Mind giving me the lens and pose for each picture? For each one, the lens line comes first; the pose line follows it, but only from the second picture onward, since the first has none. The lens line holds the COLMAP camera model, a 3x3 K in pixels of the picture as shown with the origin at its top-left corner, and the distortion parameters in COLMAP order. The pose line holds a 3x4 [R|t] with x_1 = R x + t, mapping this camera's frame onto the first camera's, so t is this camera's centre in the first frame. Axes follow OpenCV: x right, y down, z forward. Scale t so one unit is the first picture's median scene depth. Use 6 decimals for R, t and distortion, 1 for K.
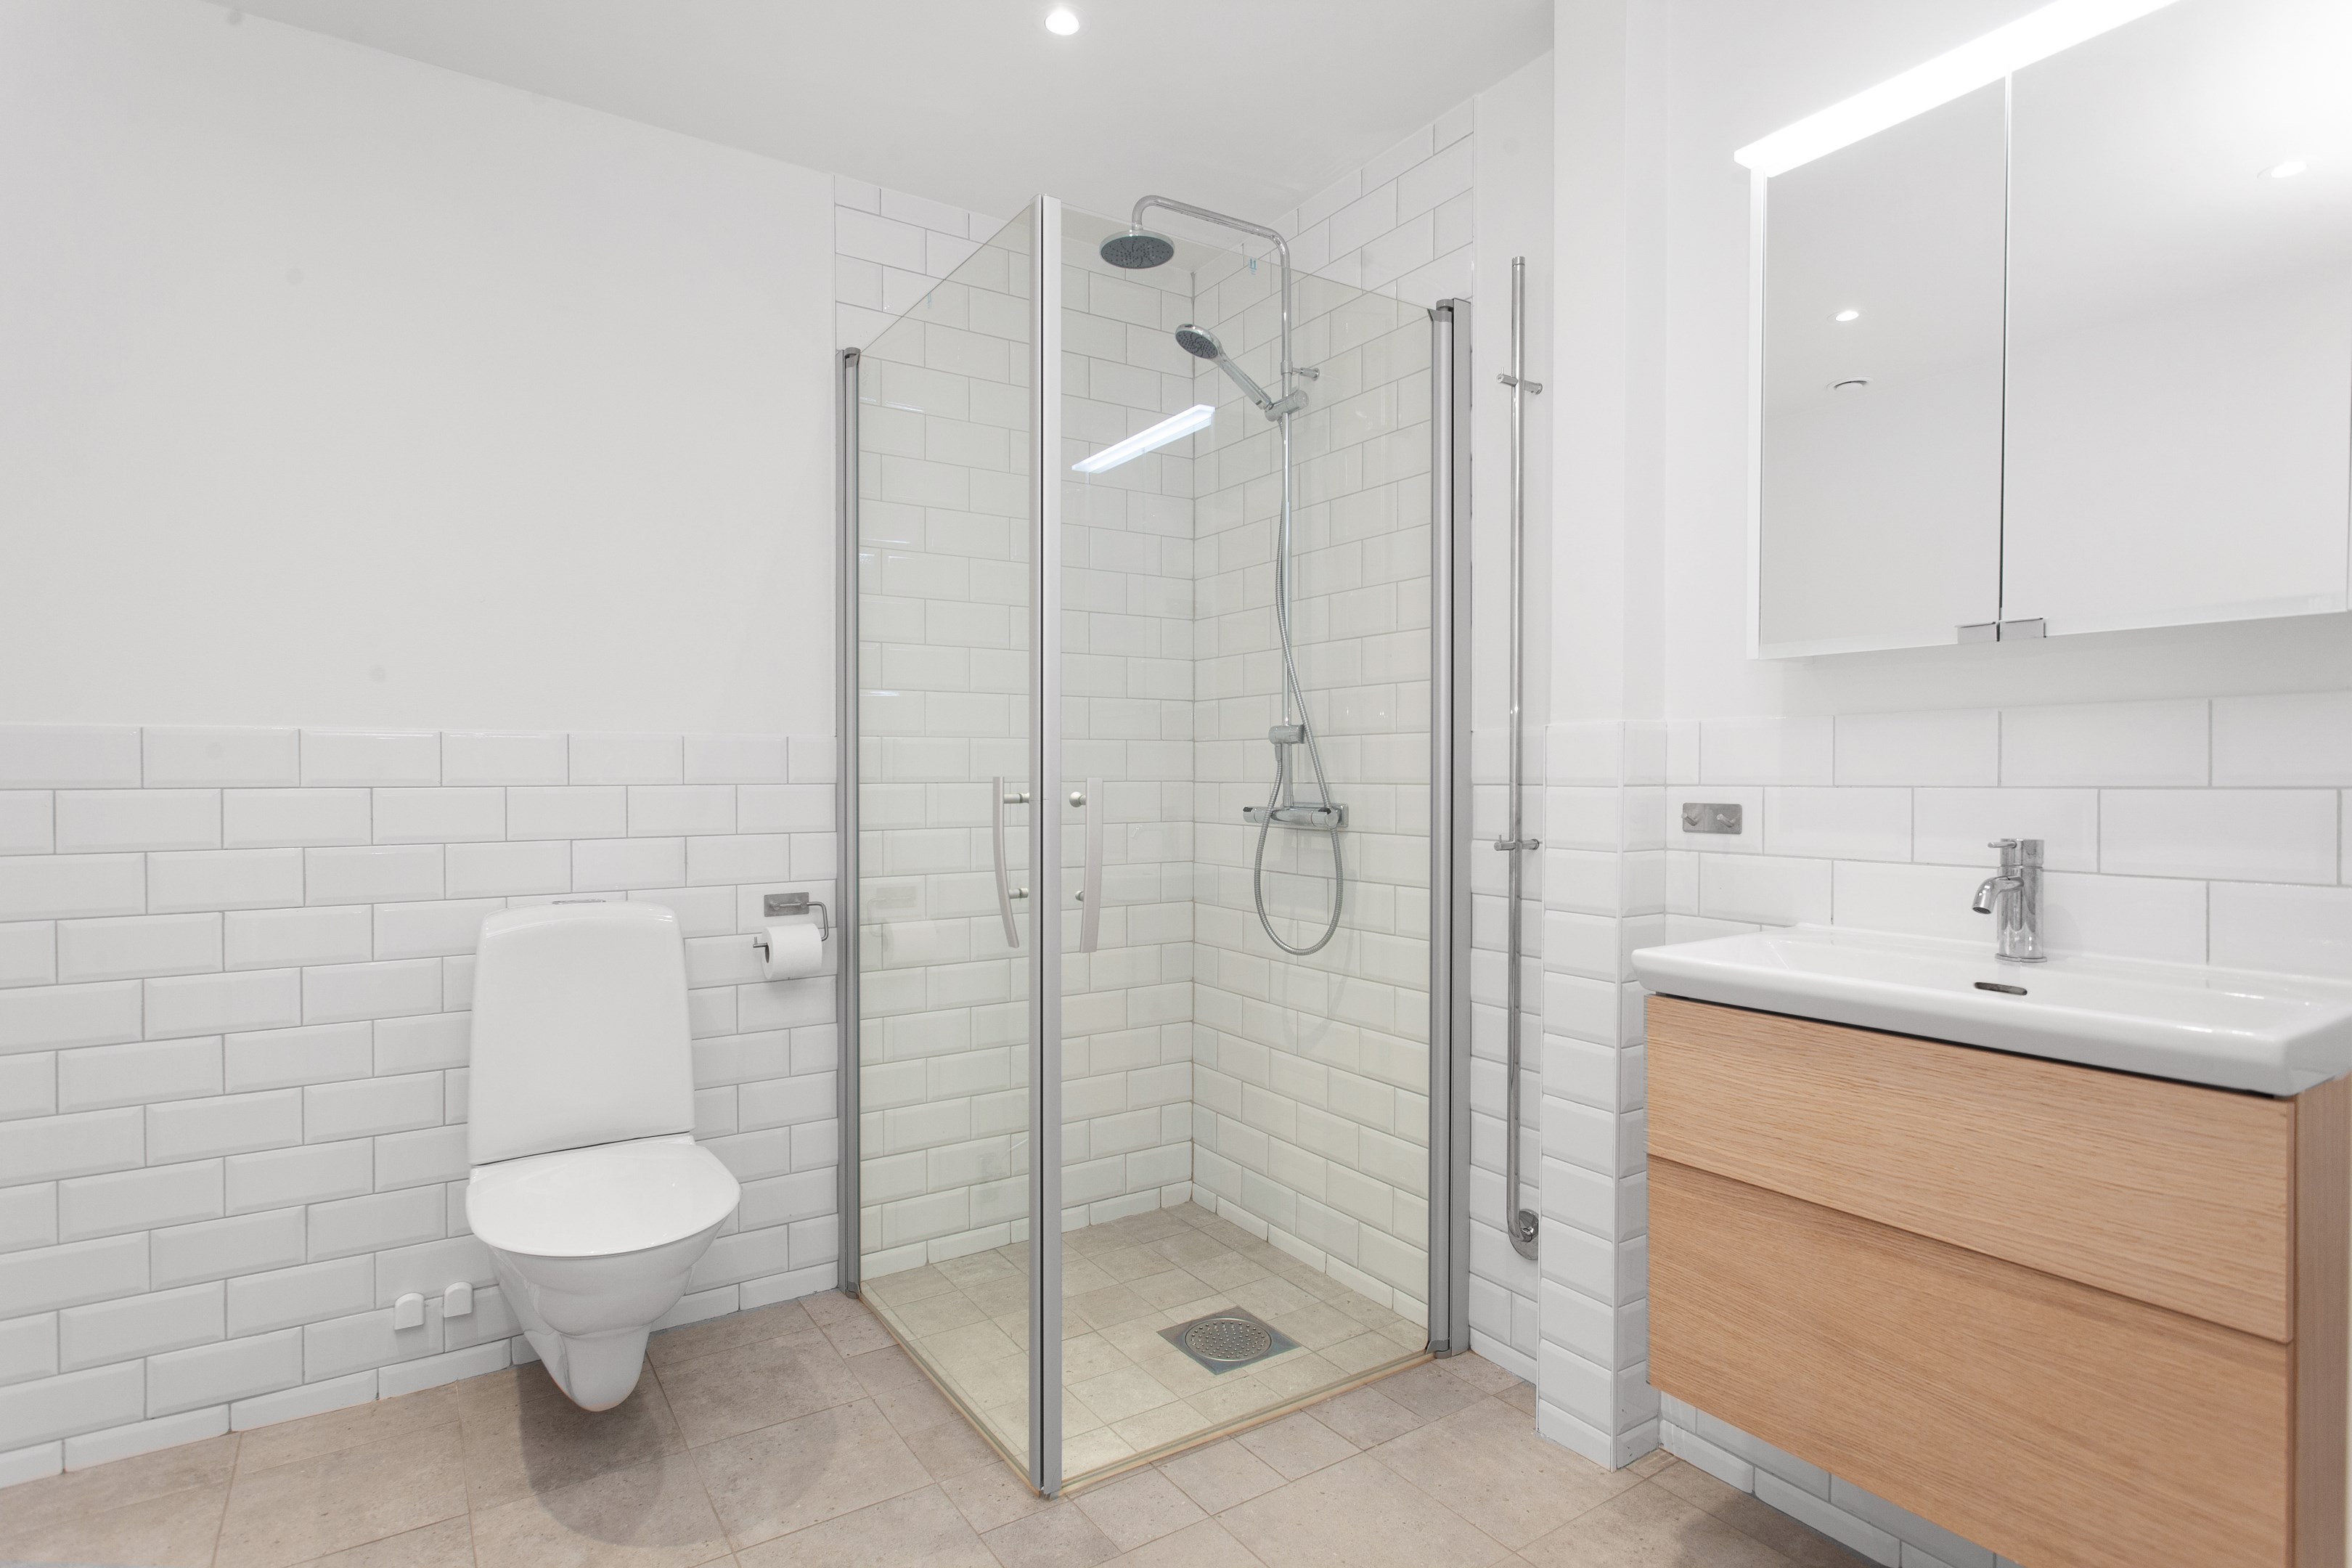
lens RADIAL K [[1182.1, 0, 1176.0], [0, 1182.1, 784.0], [0, 0, 1]] dist [0.000596, -0.000051]
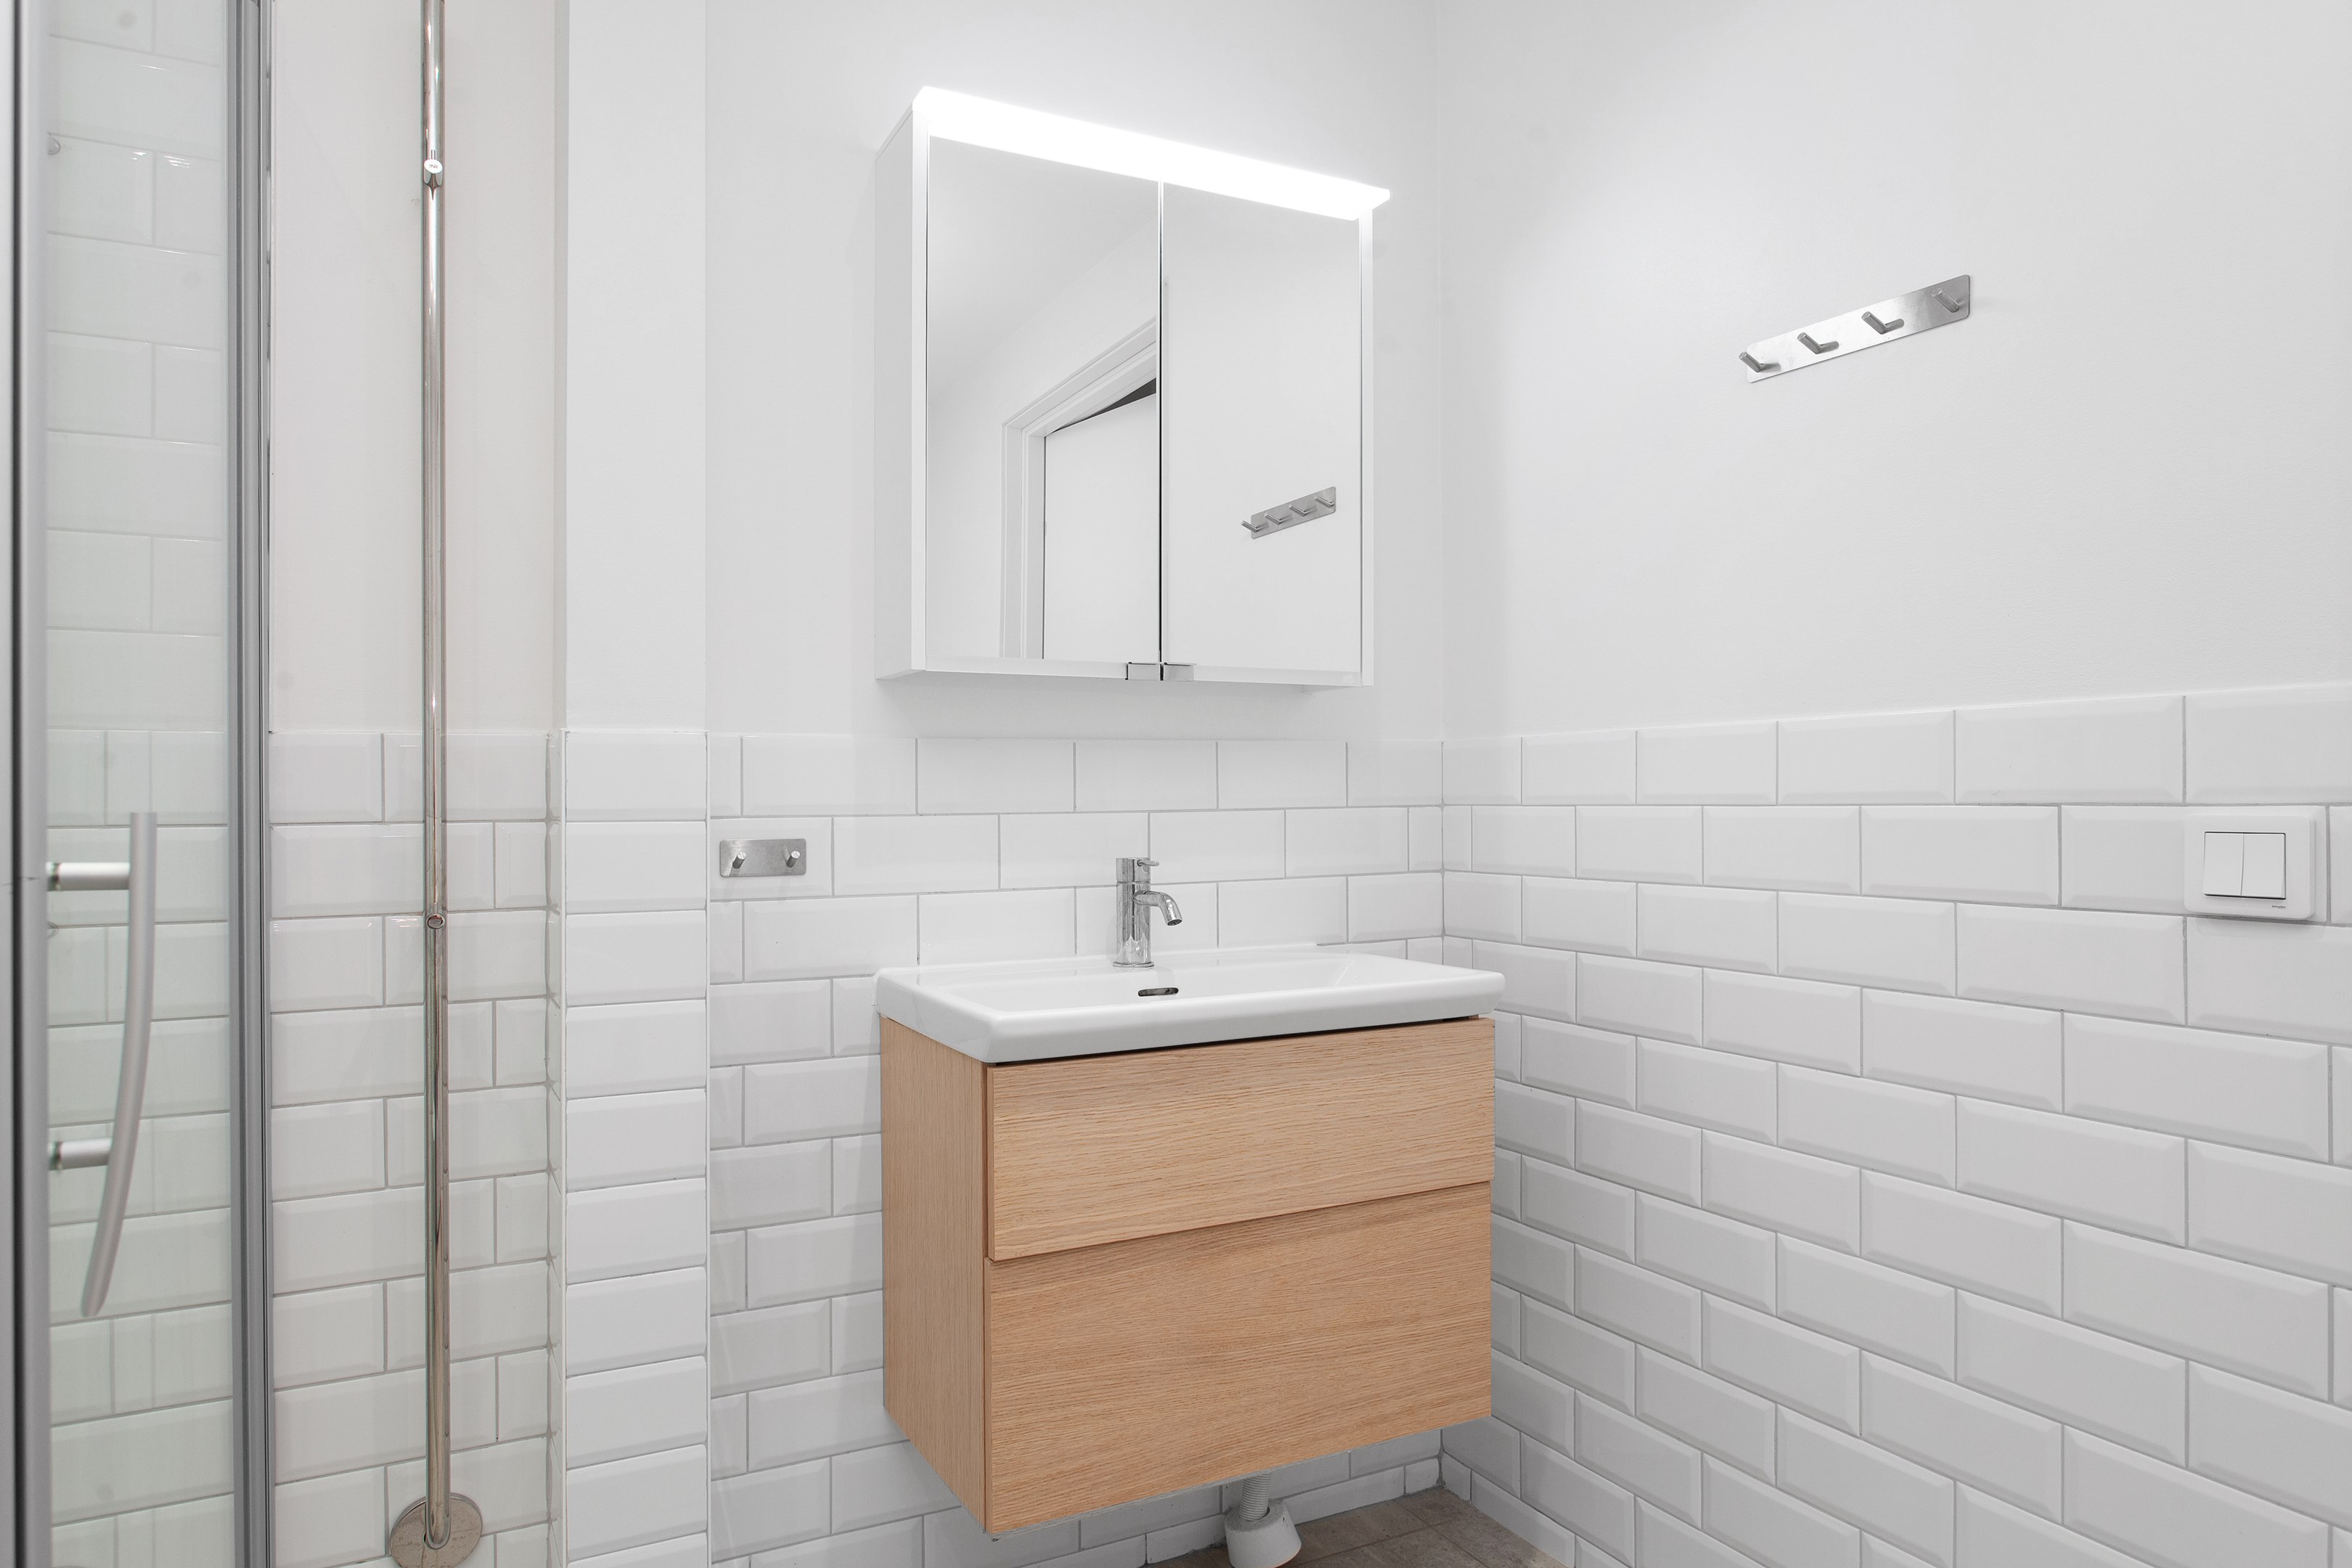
lens RADIAL K [[1331.1, 0, 1169.7], [0, 1331.1, 795.0], [0, 0, 1]] dist [-0.009123, -0.000846]
pose [[0.146371, 0.002975, 0.989225, -0.192797], [0.014981, 0.999874, -0.005224, -0.002236], [-0.989116, 0.015584, 0.146308, 0.284850]]
